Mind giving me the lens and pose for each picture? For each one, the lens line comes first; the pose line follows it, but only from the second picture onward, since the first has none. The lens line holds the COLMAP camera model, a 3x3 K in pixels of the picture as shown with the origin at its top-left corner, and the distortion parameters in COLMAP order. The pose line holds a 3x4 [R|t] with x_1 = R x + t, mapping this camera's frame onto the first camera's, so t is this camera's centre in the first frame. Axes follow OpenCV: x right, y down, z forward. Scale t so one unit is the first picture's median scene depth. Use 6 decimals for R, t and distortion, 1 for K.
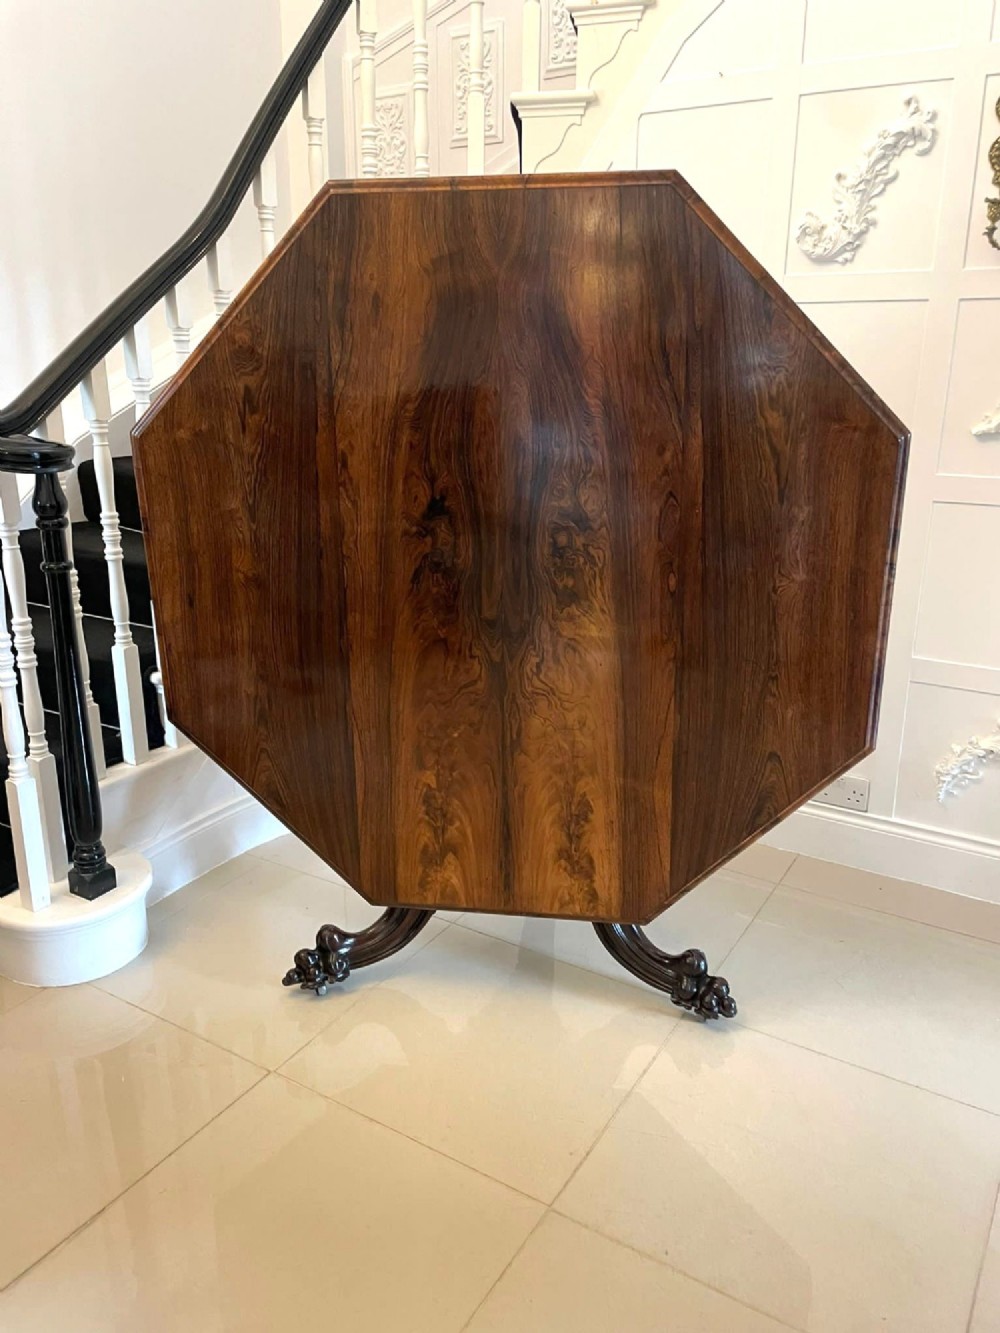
lens RADIAL K [[1063.1, 0, 463.5], [0, 1063.1, 665.6], [0, 0, 1]] dist [0.076535, -0.095167]
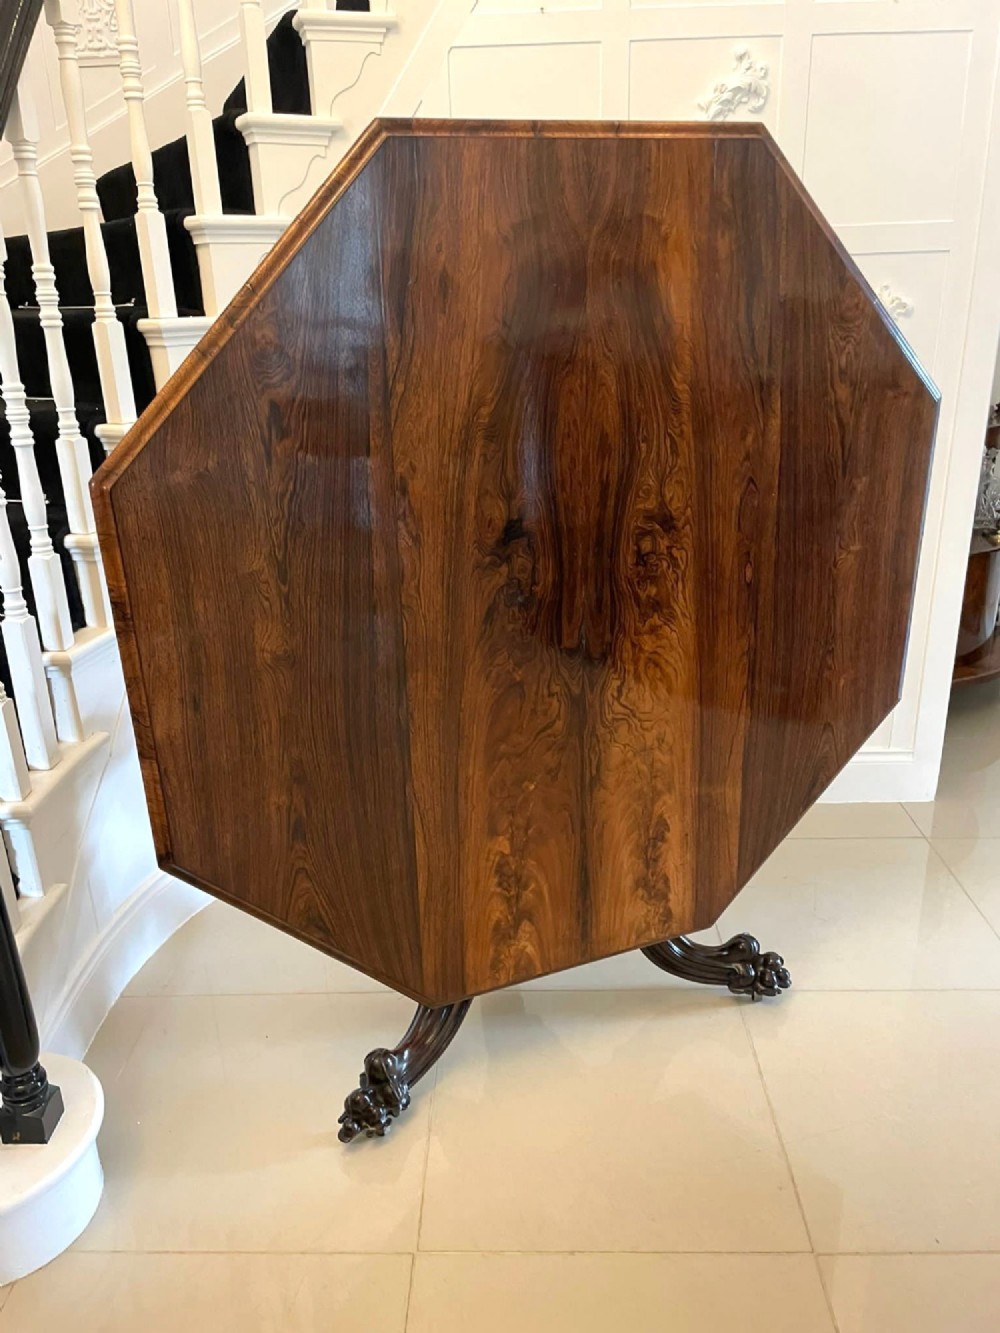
lens RADIAL K [[1063.1, 0, 536.9], [0, 1063.1, 670.4], [0, 0, 1]] dist [0.076535, -0.095167]
pose [[0.853546, -0.205632, 0.478723, -0.416446], [0.181227, 0.978622, 0.097238, -0.115582], [-0.488484, 0.003760, 0.872565, 0.265205]]
